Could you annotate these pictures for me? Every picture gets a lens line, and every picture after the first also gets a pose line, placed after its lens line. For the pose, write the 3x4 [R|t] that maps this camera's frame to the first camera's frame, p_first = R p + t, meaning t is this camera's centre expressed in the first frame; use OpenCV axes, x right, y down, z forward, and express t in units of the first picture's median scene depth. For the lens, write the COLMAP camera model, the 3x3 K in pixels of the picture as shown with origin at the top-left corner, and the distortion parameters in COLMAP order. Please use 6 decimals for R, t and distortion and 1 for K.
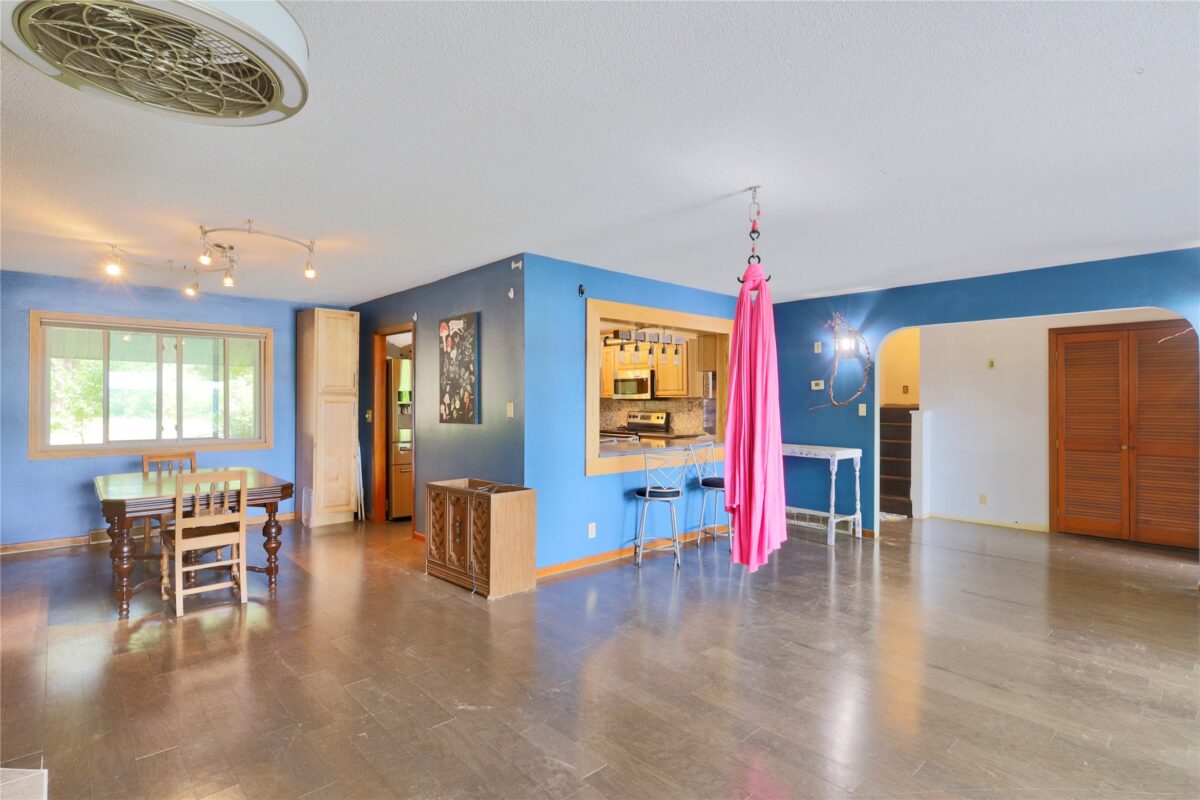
lens RADIAL K [[593.9, 0, 601.6], [0, 593.9, 399.9], [0, 0, 1]] dist [0.001119, 0.000522]
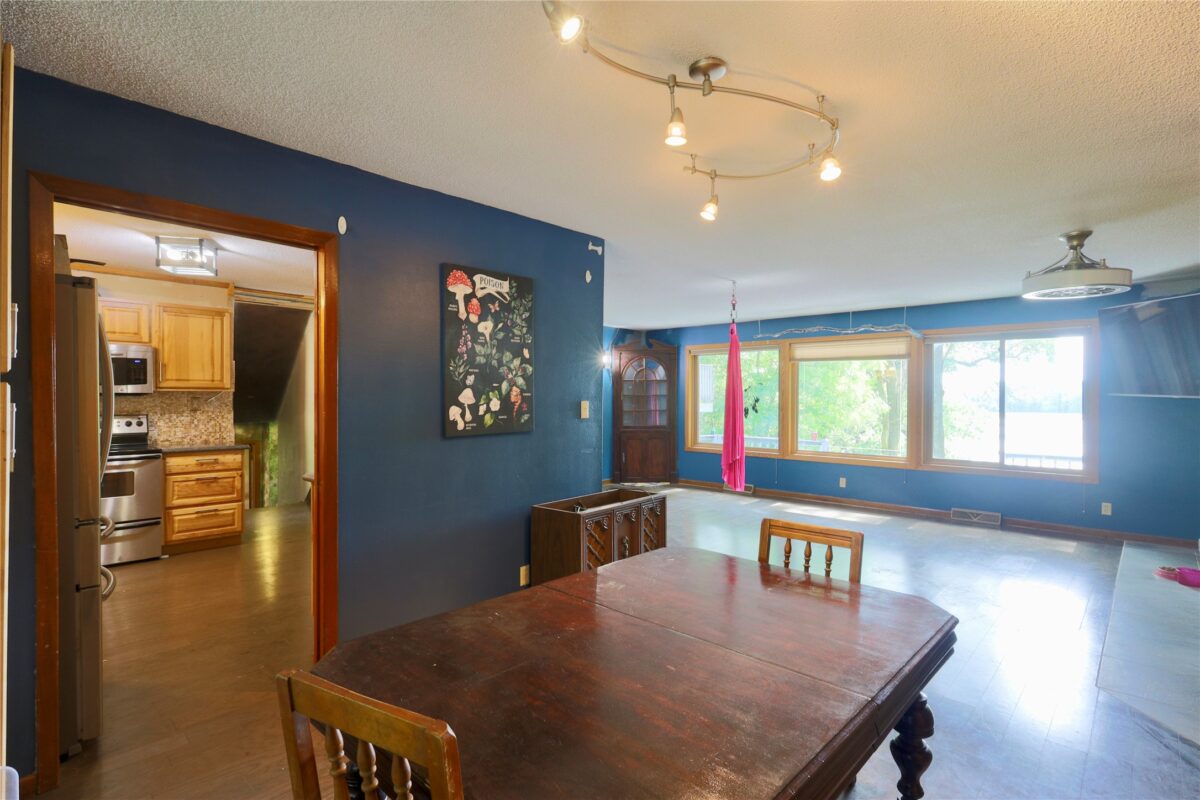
lens RADIAL K [[593.9, 0, 597.8], [0, 593.9, 401.5], [0, 0, 1]] dist [0.001119, 0.000522]
pose [[-0.076068, -0.008746, 0.997064, -0.922122], [-0.007511, 0.999938, 0.008198, -0.002823], [-0.997074, -0.006865, -0.076129, 0.943667]]
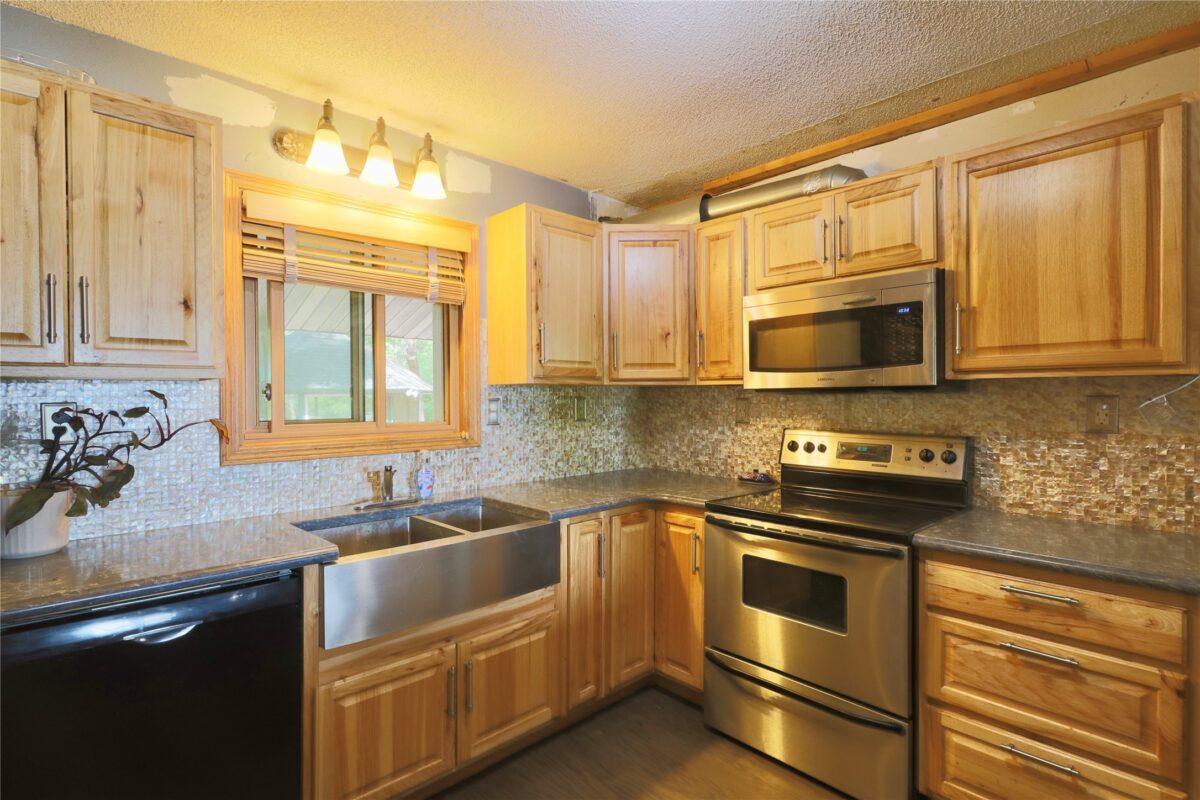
lens RADIAL K [[593.9, 0, 595.4], [0, 593.9, 396.8], [0, 0, 1]] dist [0.001119, 0.000522]
pose [[0.999933, -0.008323, 0.008050, -0.098858], [0.008285, 0.999954, 0.004732, 0.000653], [-0.008089, -0.004665, 0.999956, 1.218053]]
